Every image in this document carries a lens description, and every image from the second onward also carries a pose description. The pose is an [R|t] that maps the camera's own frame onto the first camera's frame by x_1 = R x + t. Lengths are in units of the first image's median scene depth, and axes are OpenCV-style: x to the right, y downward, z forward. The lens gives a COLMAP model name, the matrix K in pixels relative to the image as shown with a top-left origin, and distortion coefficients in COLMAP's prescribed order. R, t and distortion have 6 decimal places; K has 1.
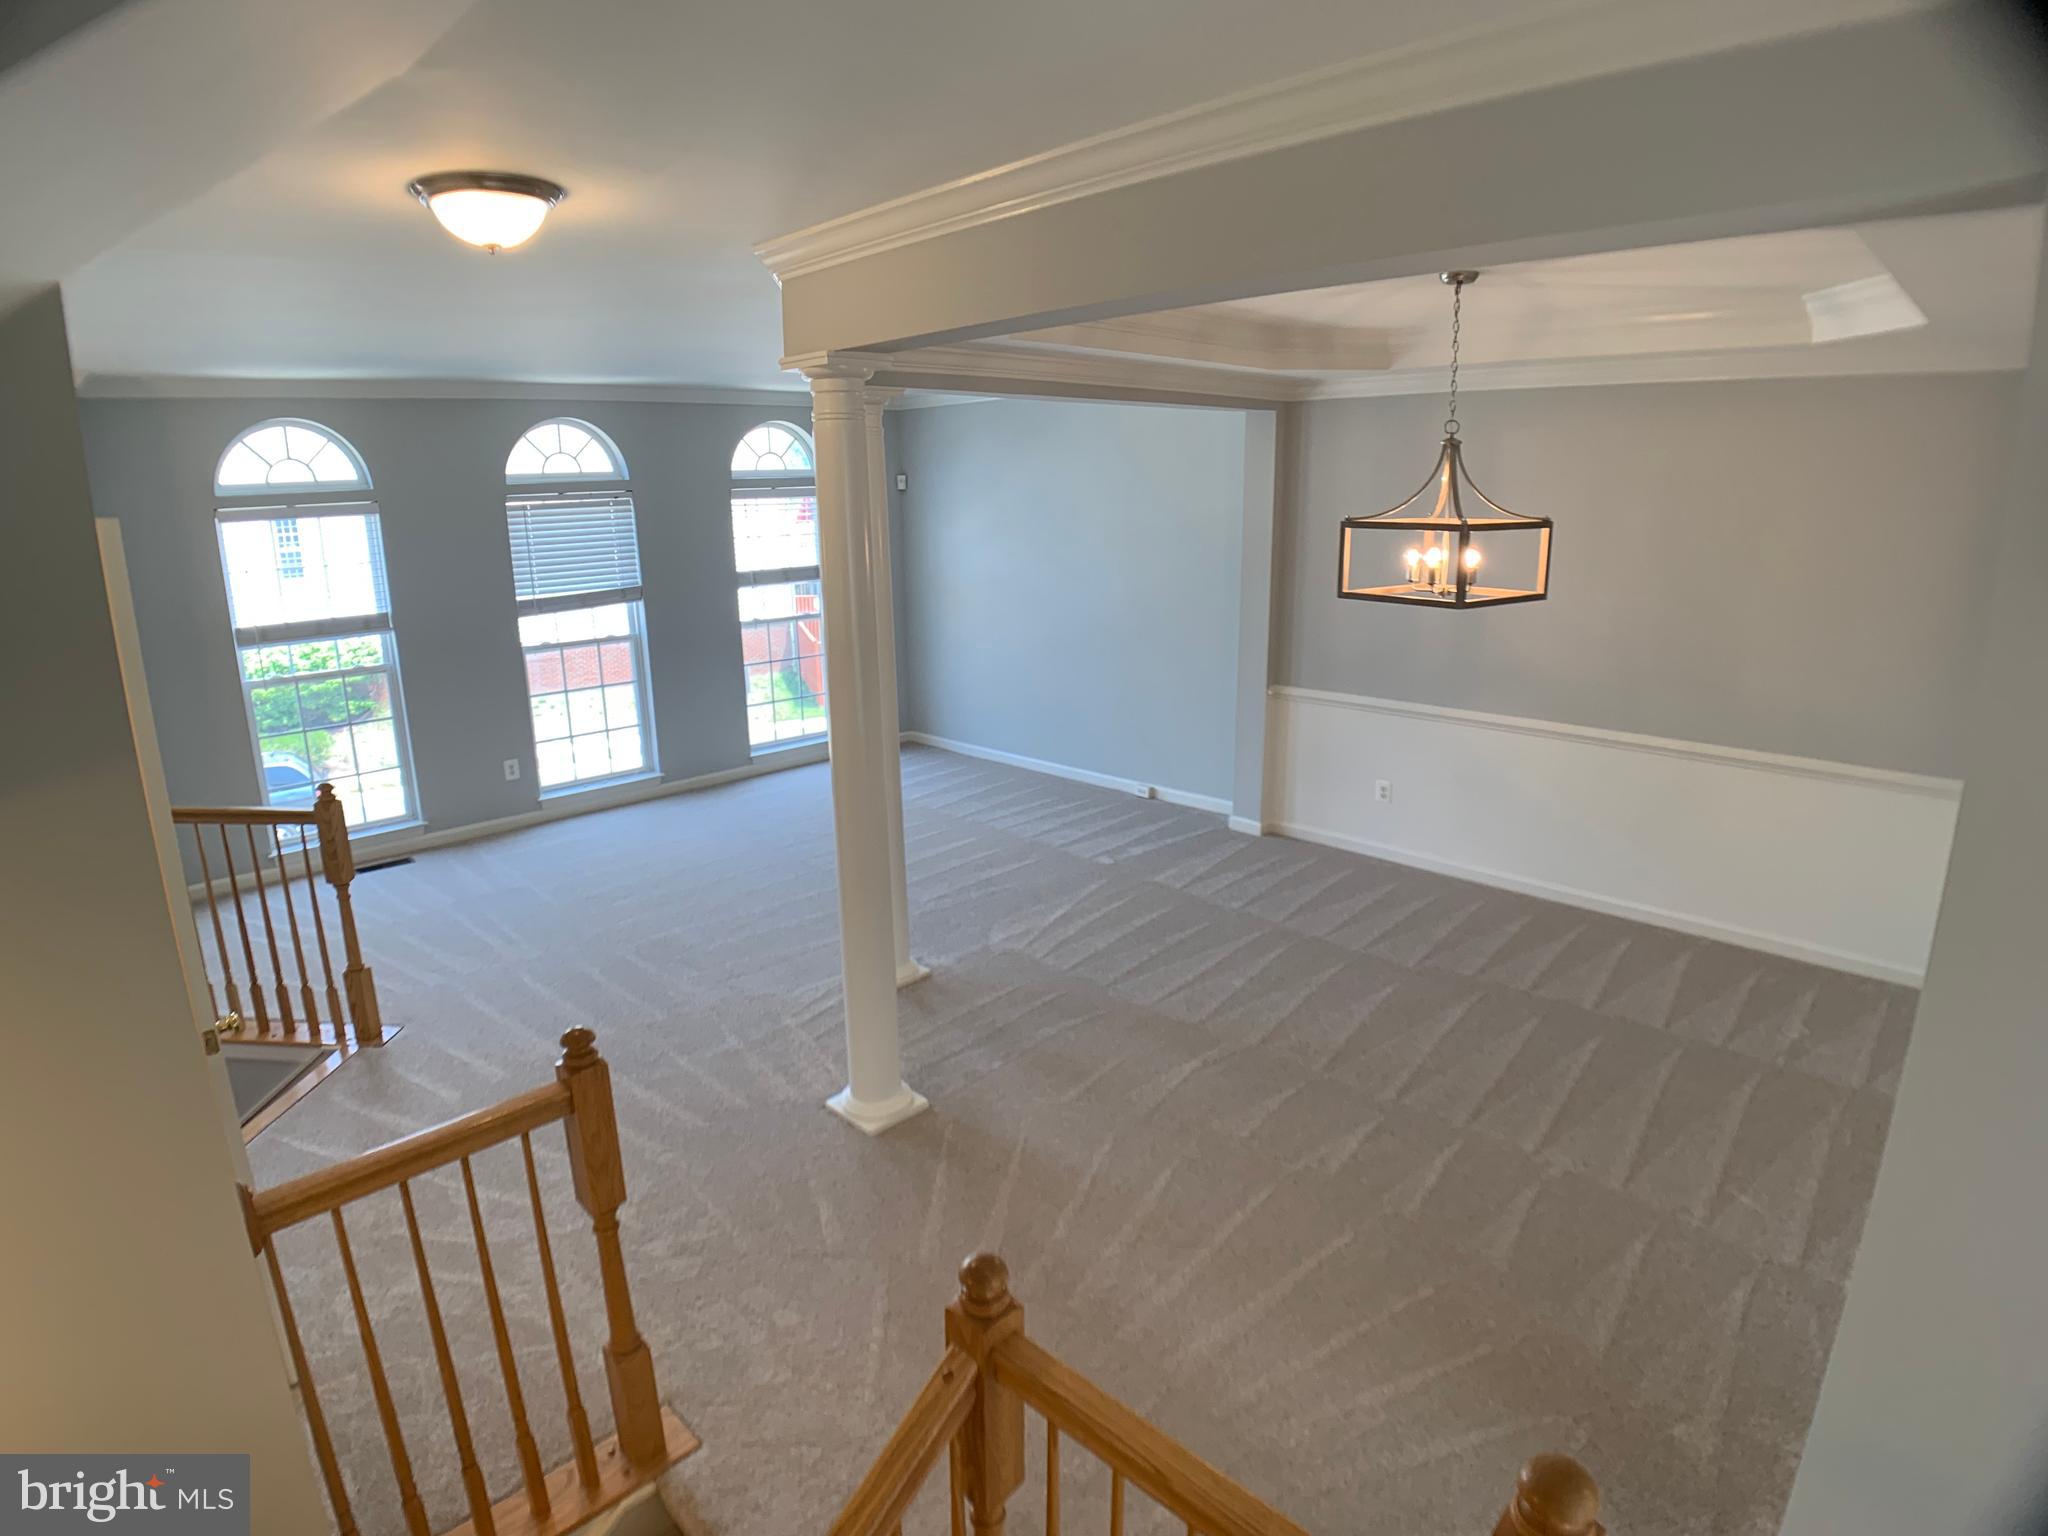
lens RADIAL K [[1105.9, 0, 1006.2], [0, 1105.9, 742.6], [0, 0, 1]] dist [-0.070221, 0.001885]
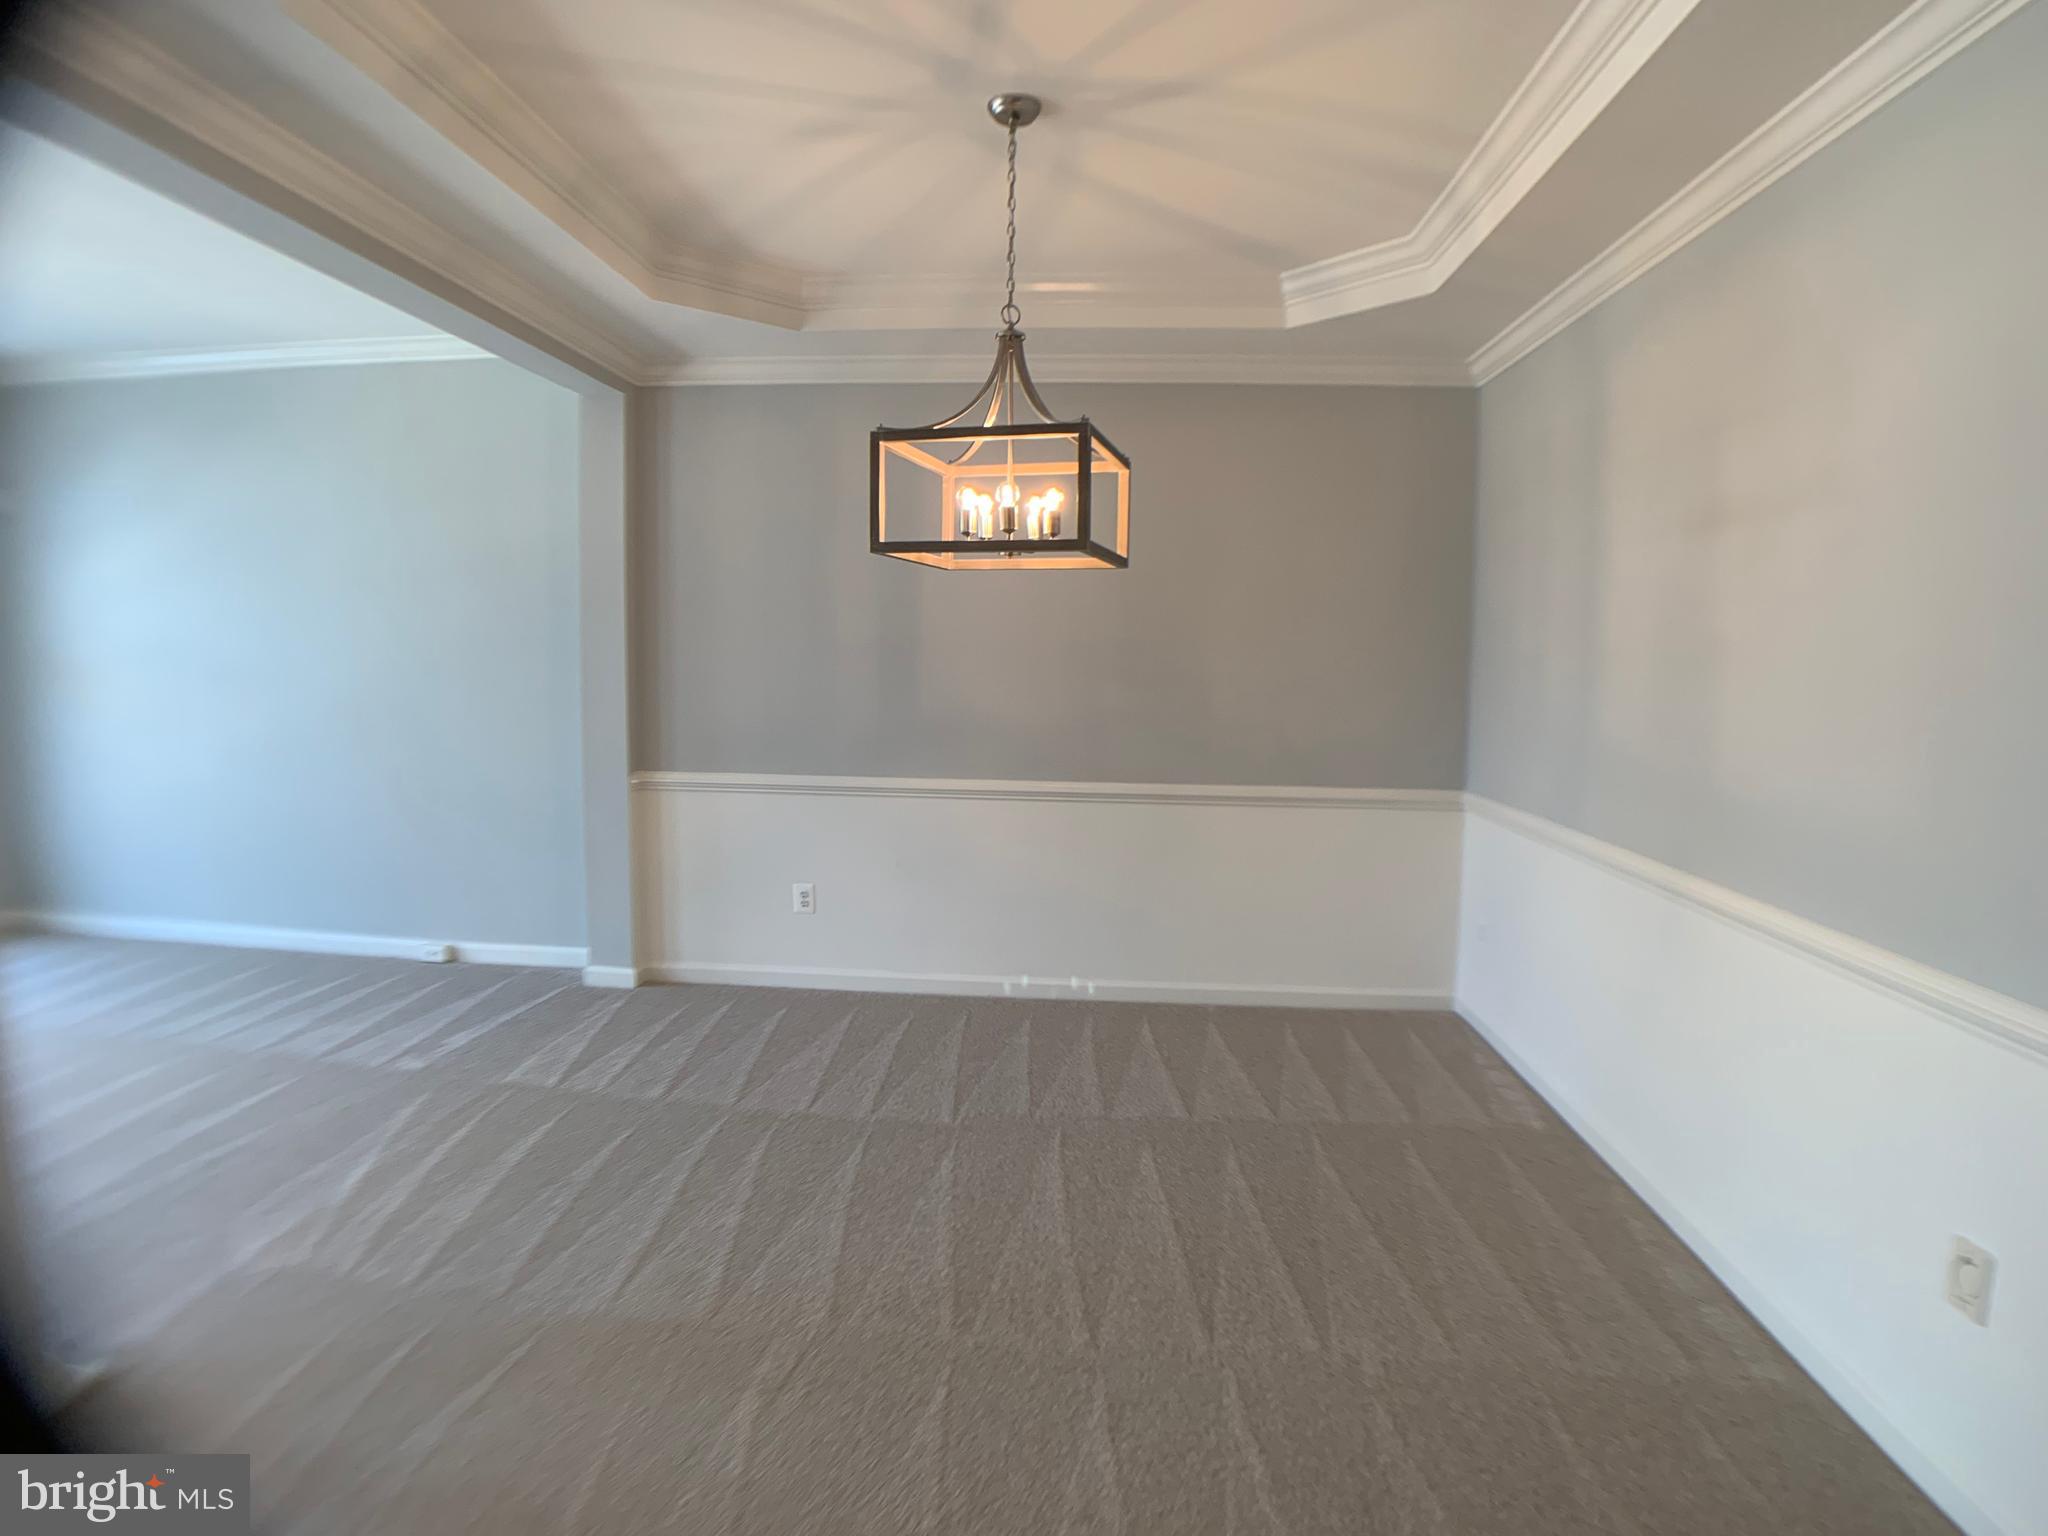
lens RADIAL K [[1109.5, 0, 1031.1], [0, 1109.5, 726.4], [0, 0, 1]] dist [-0.108481, 0.020687]
pose [[0.751354, -0.023739, 0.659472, -0.032495], [0.127591, 0.985721, -0.109884, 0.029962], [-0.647447, 0.166705, 0.743654, 0.305485]]
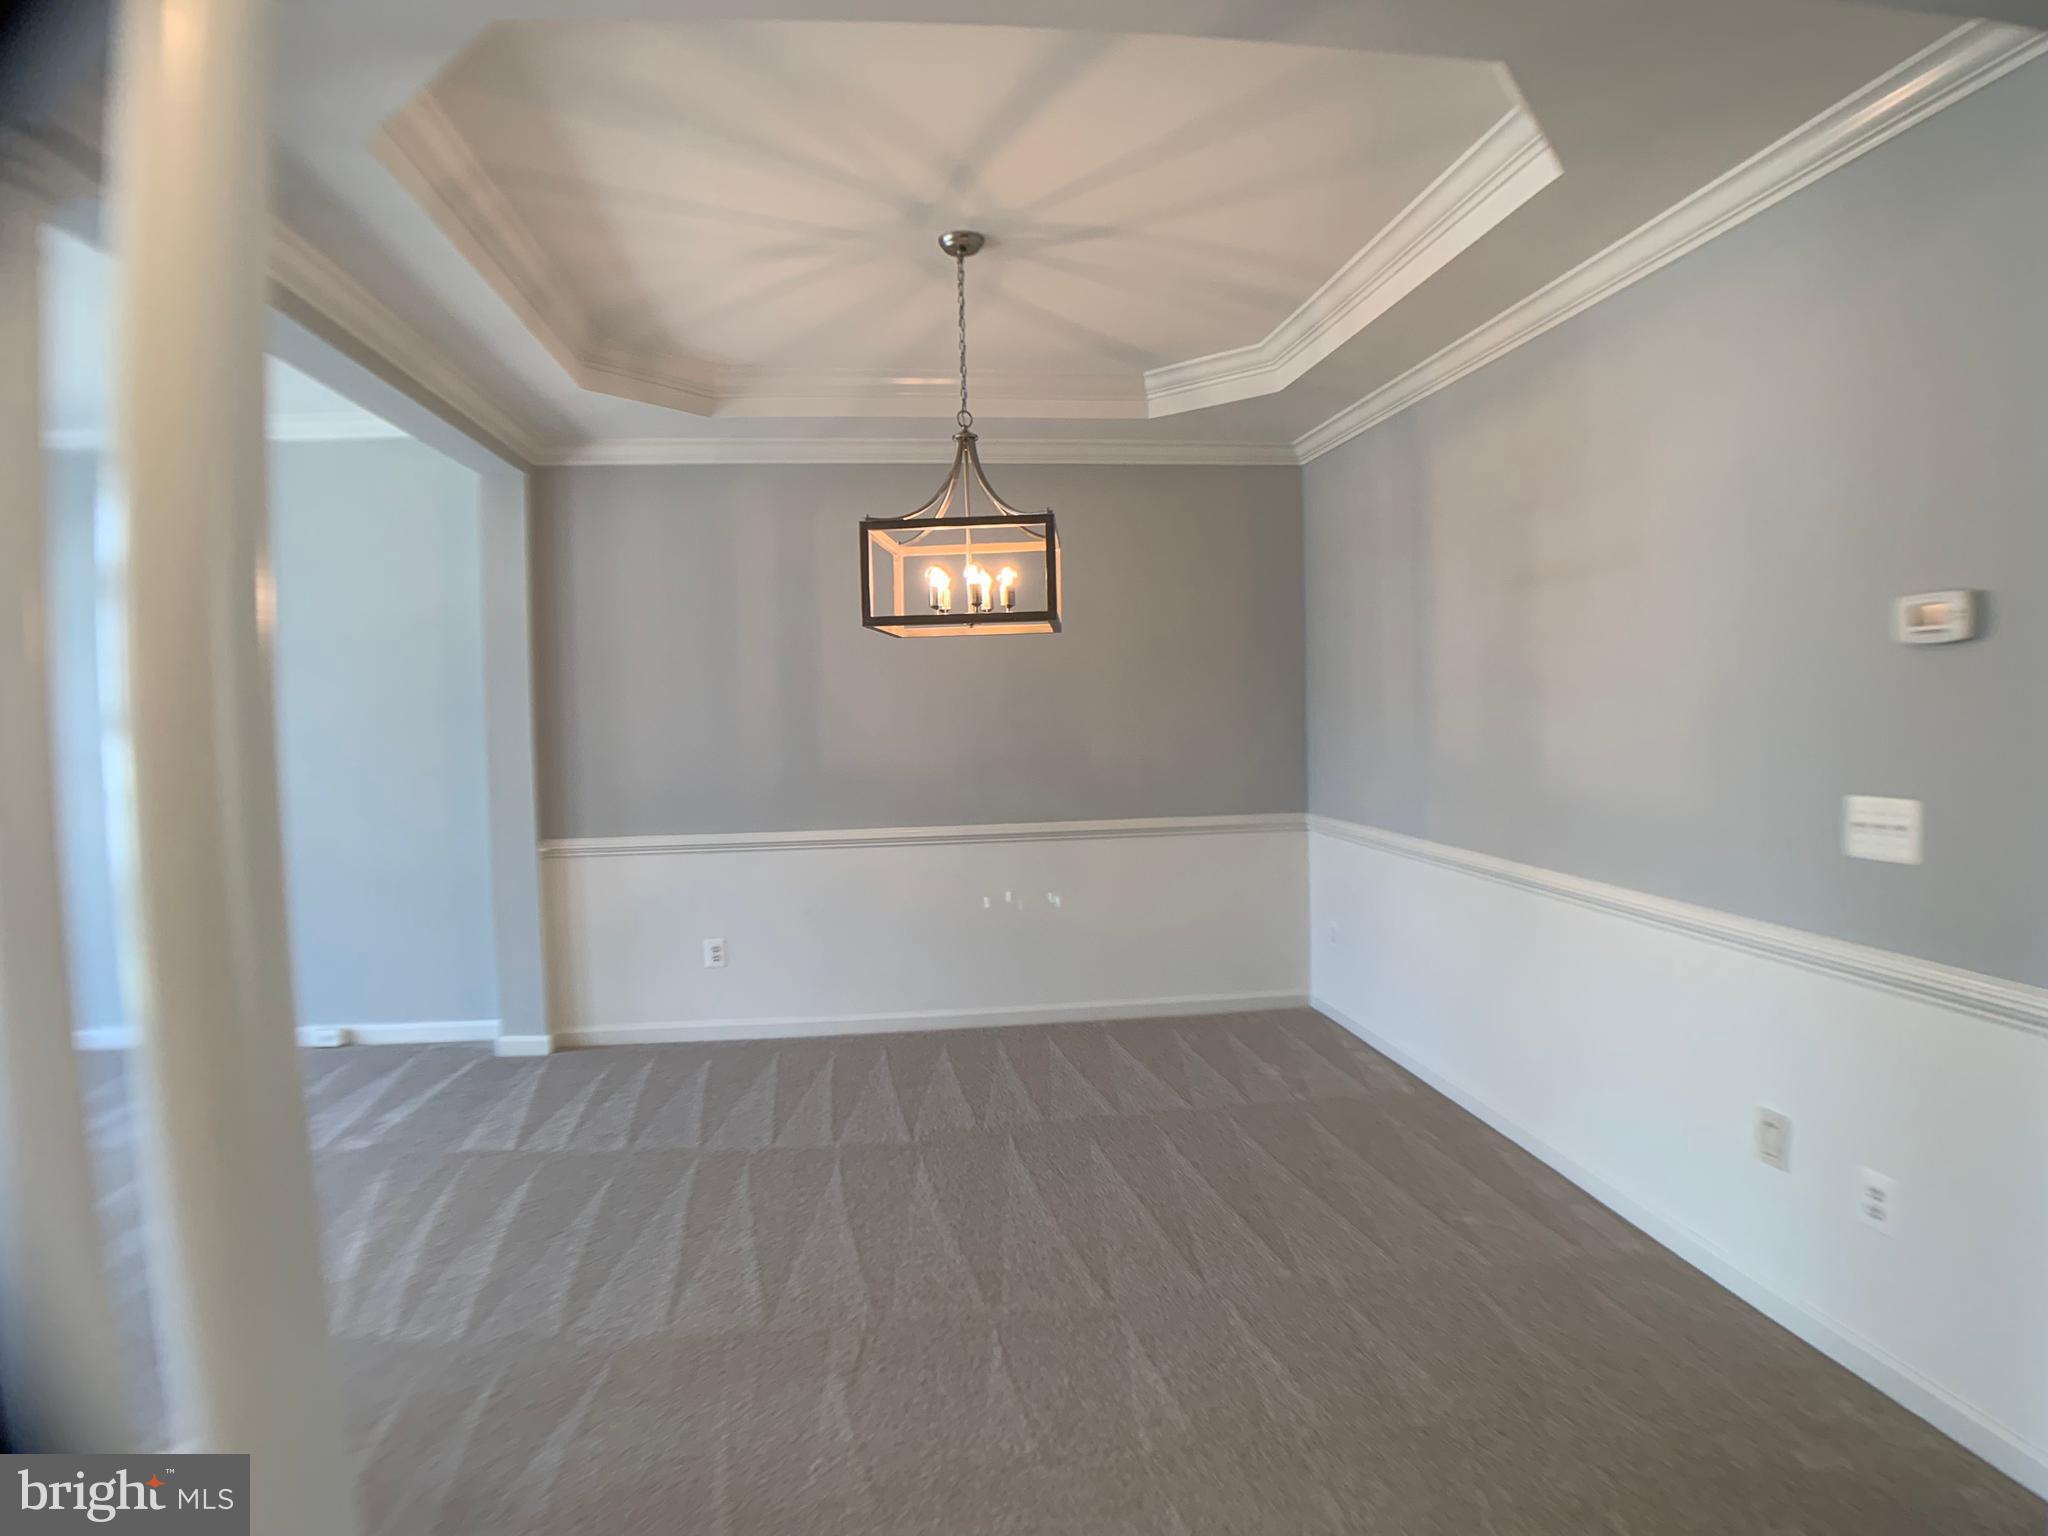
lens RADIAL K [[1104.0, 0, 1018.8], [0, 1104.0, 720.1], [0, 0, 1]] dist [-0.094162, 0.000565]
pose [[0.610257, -0.017214, 0.792016, -0.131376], [0.197087, 0.971629, -0.130740, 0.026526], [-0.767296, 0.235881, 0.596336, 0.317628]]
